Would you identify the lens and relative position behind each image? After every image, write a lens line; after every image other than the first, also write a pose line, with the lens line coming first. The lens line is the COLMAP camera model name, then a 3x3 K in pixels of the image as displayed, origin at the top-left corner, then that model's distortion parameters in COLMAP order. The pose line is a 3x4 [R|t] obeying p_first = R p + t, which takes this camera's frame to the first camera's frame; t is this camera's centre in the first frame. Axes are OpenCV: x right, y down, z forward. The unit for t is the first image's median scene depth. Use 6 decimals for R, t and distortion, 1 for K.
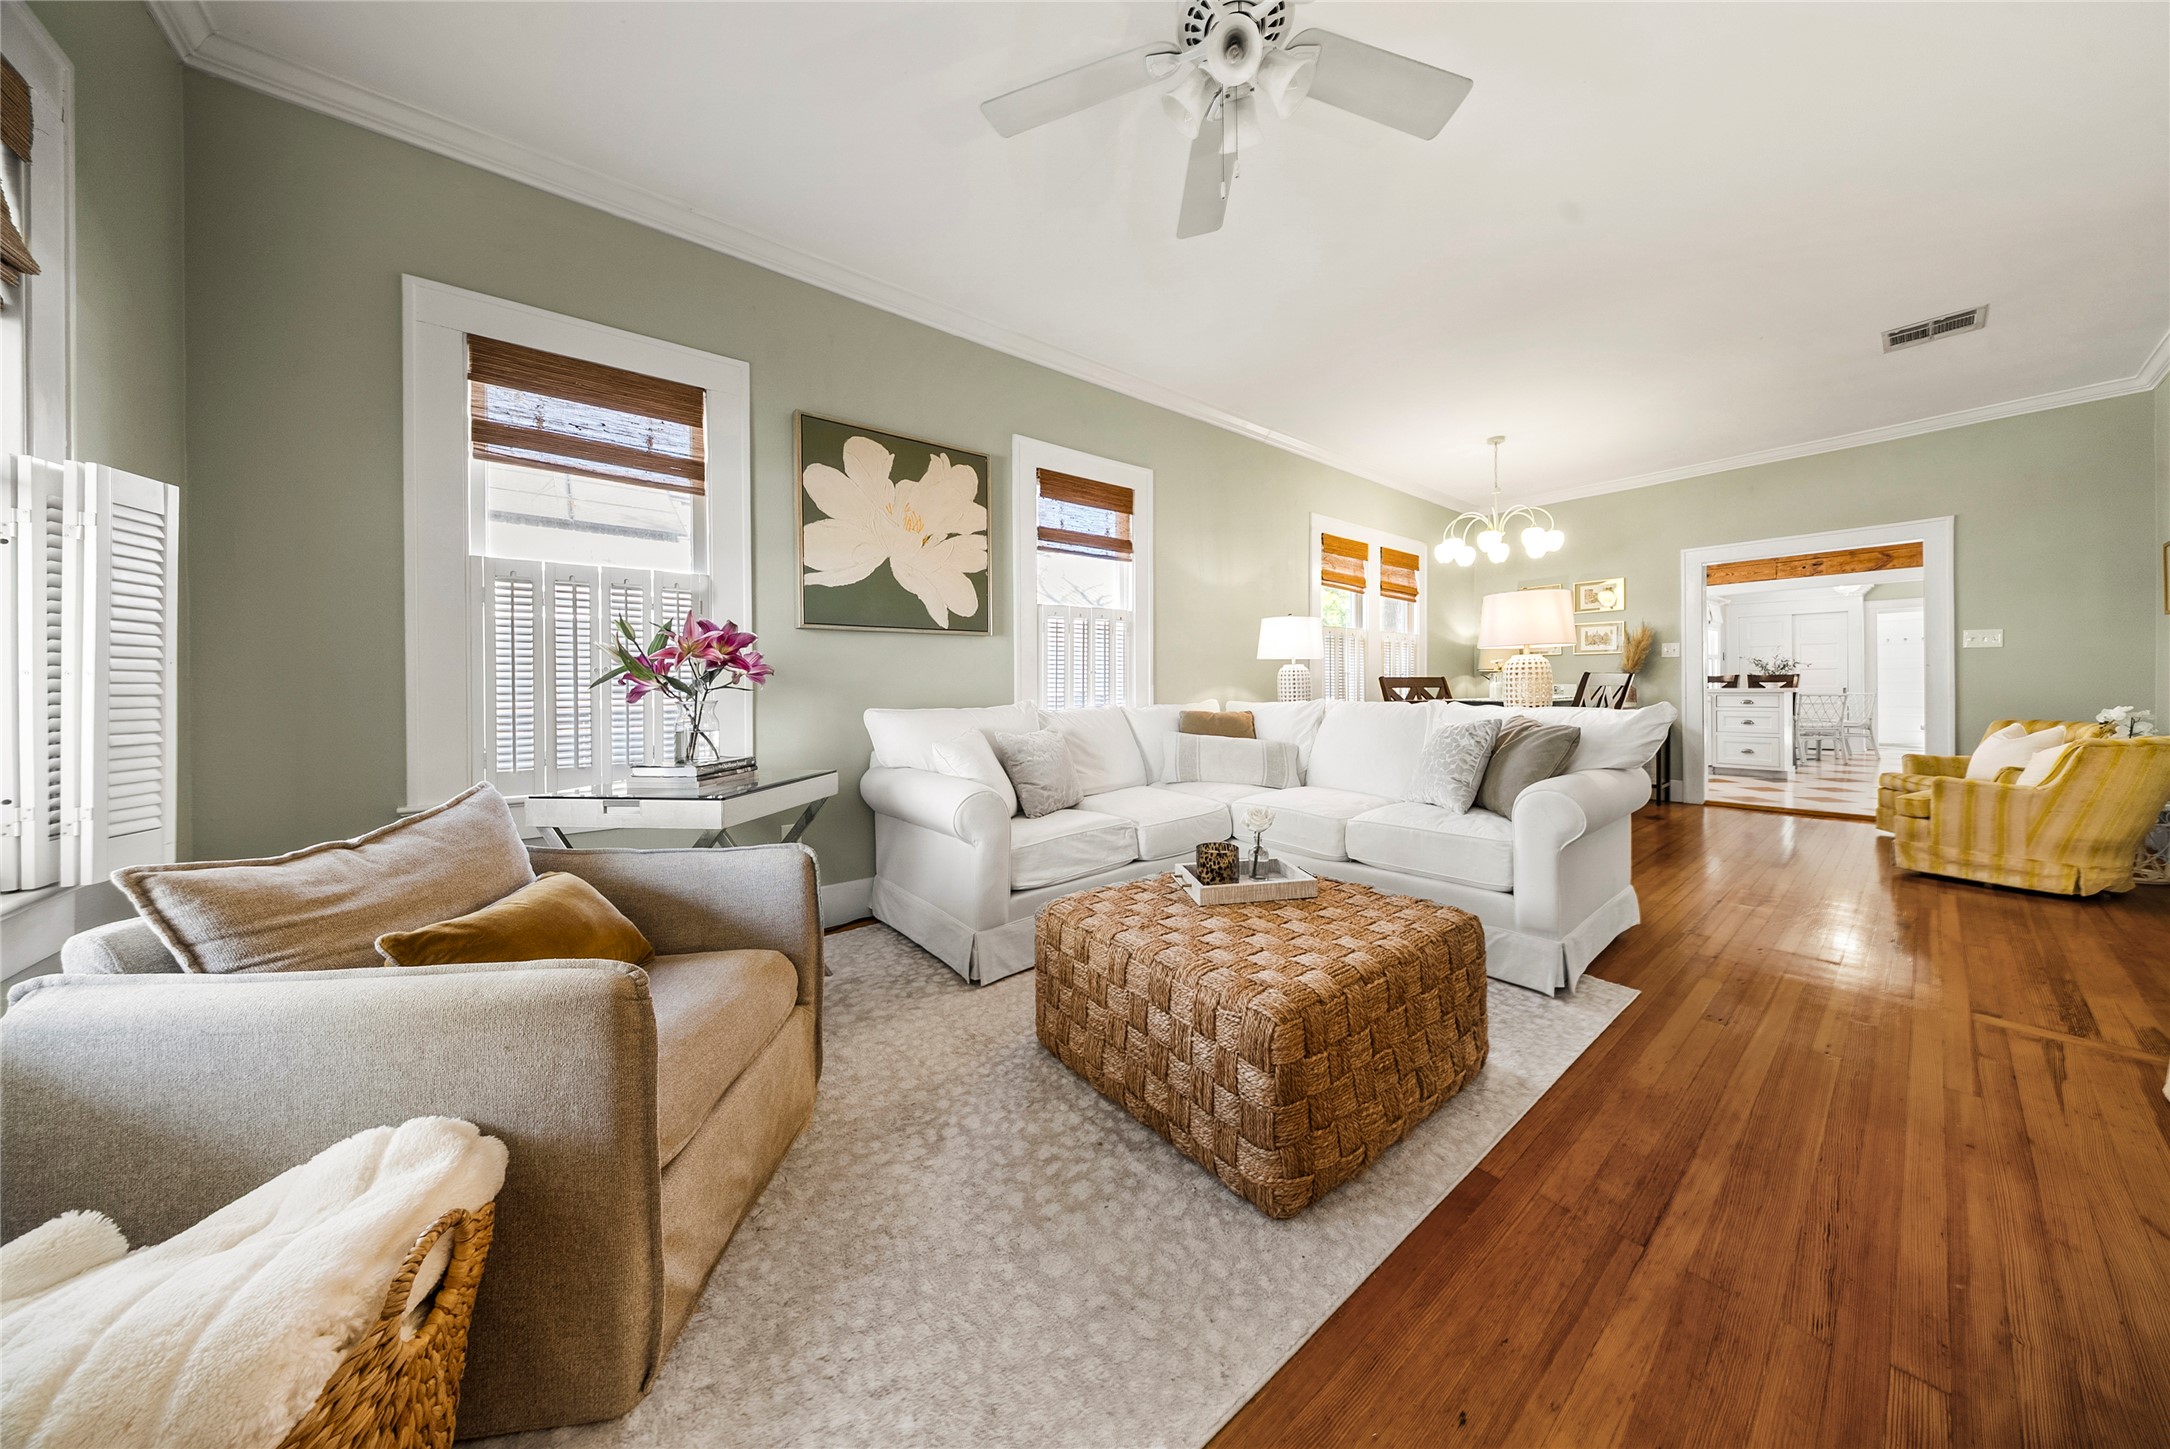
lens RADIAL K [[681.1, 0, 1029.1], [0, 681.1, 717.0], [0, 0, 1]] dist [-0.001010, -0.000165]
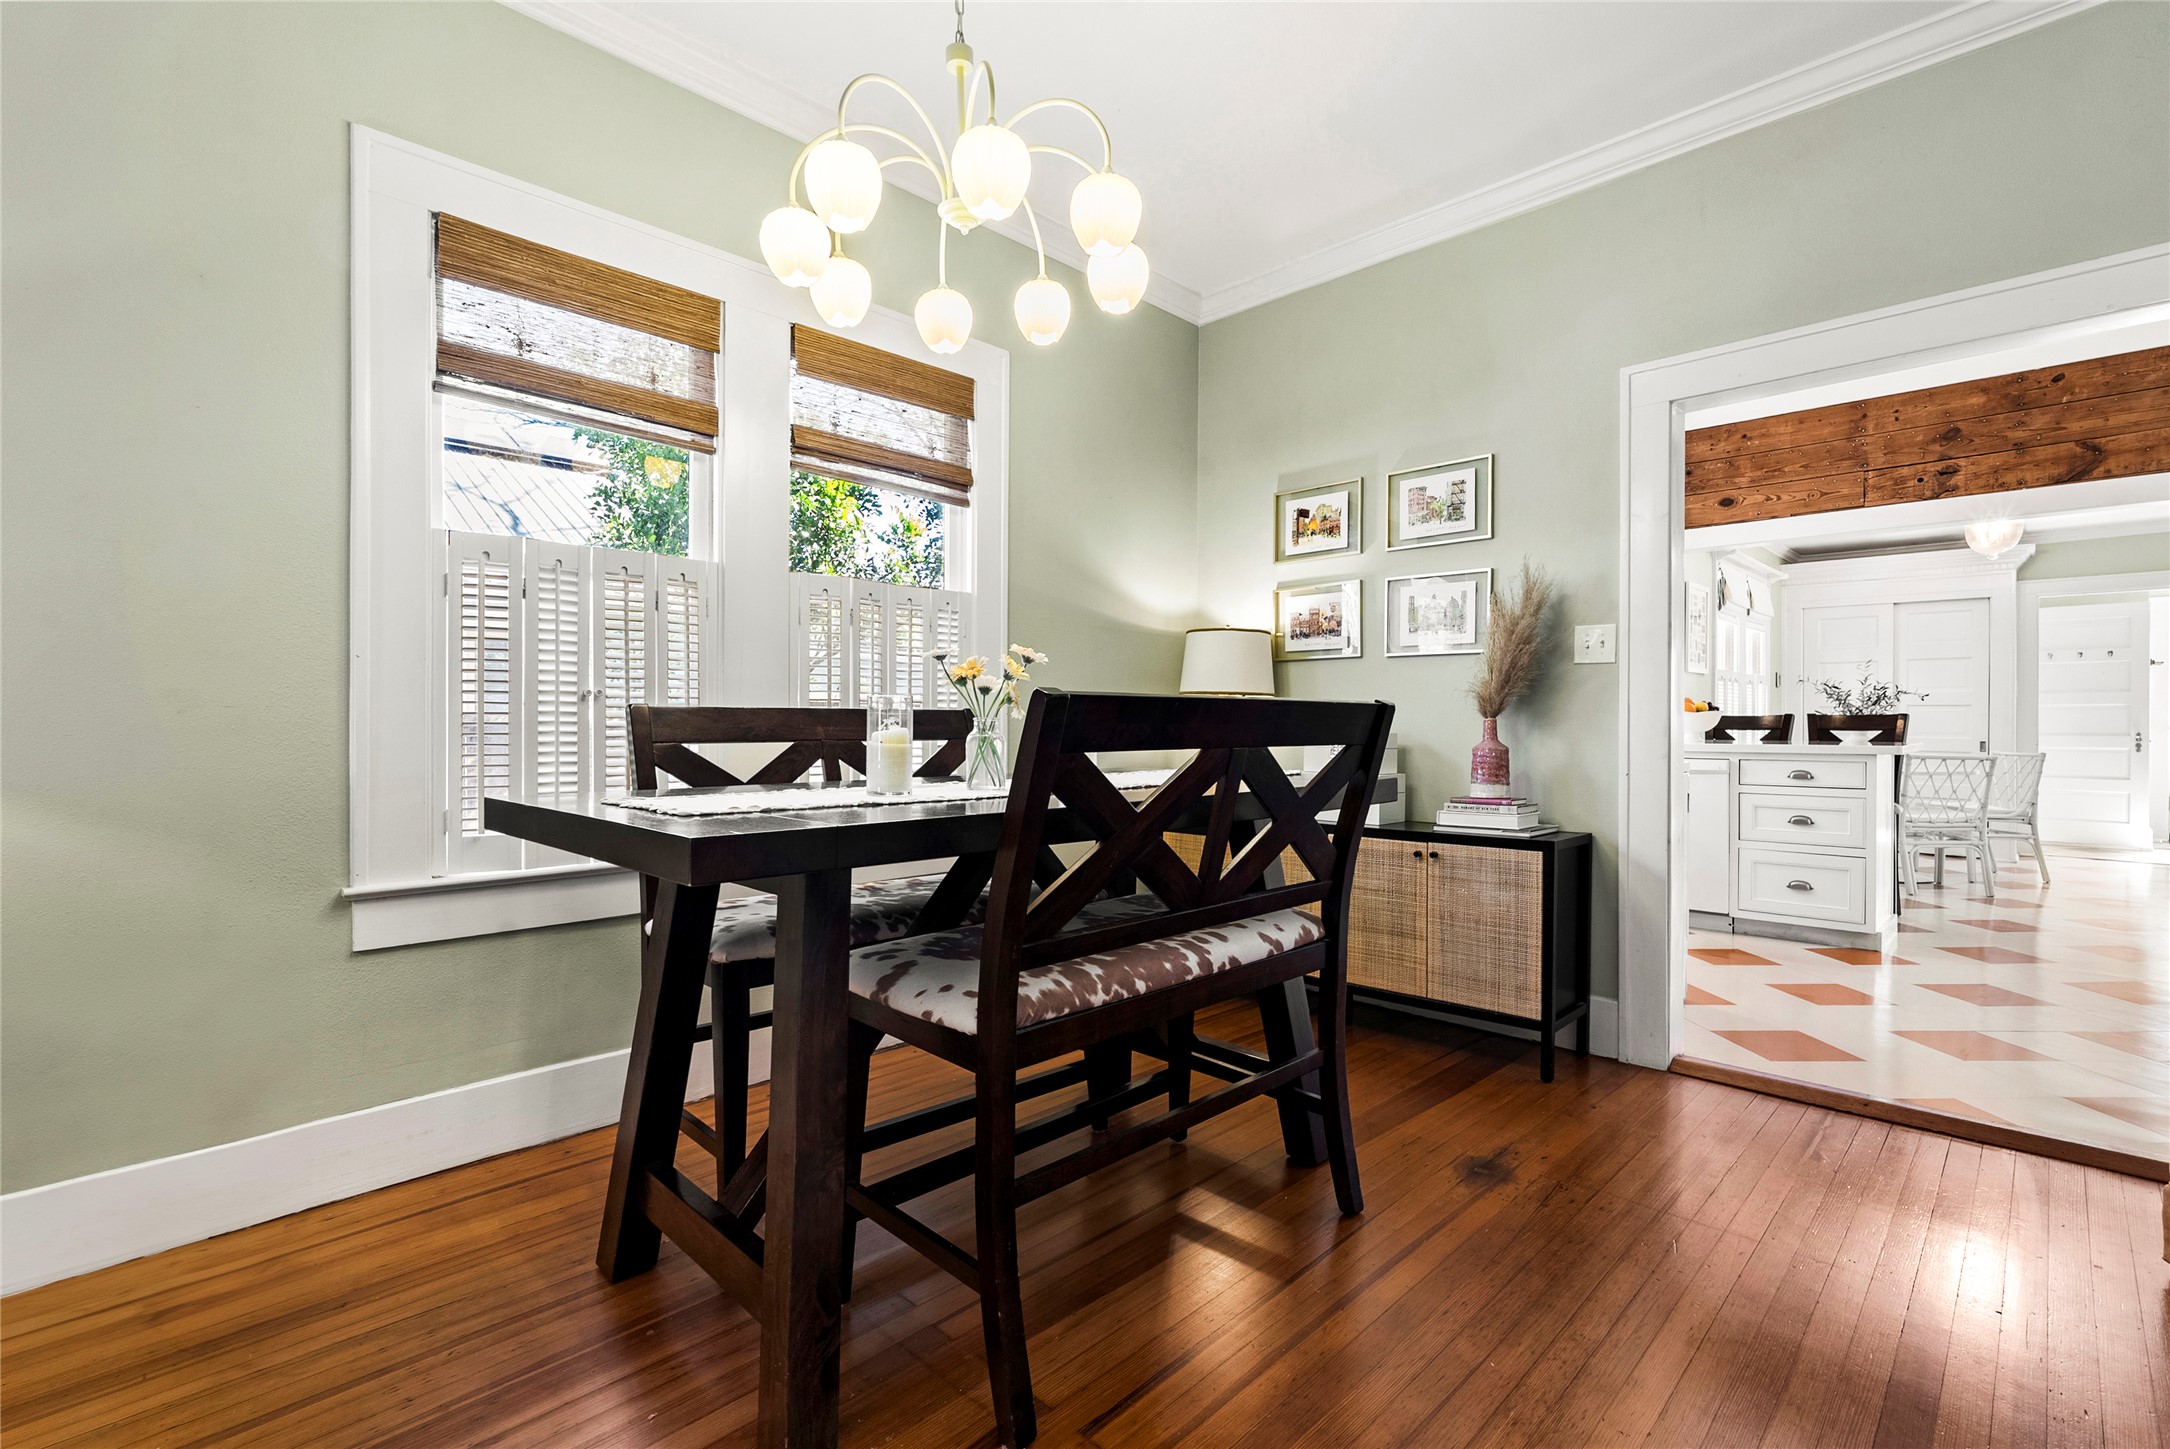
lens RADIAL K [[970.2, 0, 1069.5], [0, 970.2, 738.2], [0, 0, 1]] dist [0.005081, -0.000269]
pose [[0.990761, 0.021818, 0.133849, 0.472587], [-0.021613, 0.999762, -0.002984, -0.032713], [-0.133883, 0.000063, 0.990997, 0.413857]]
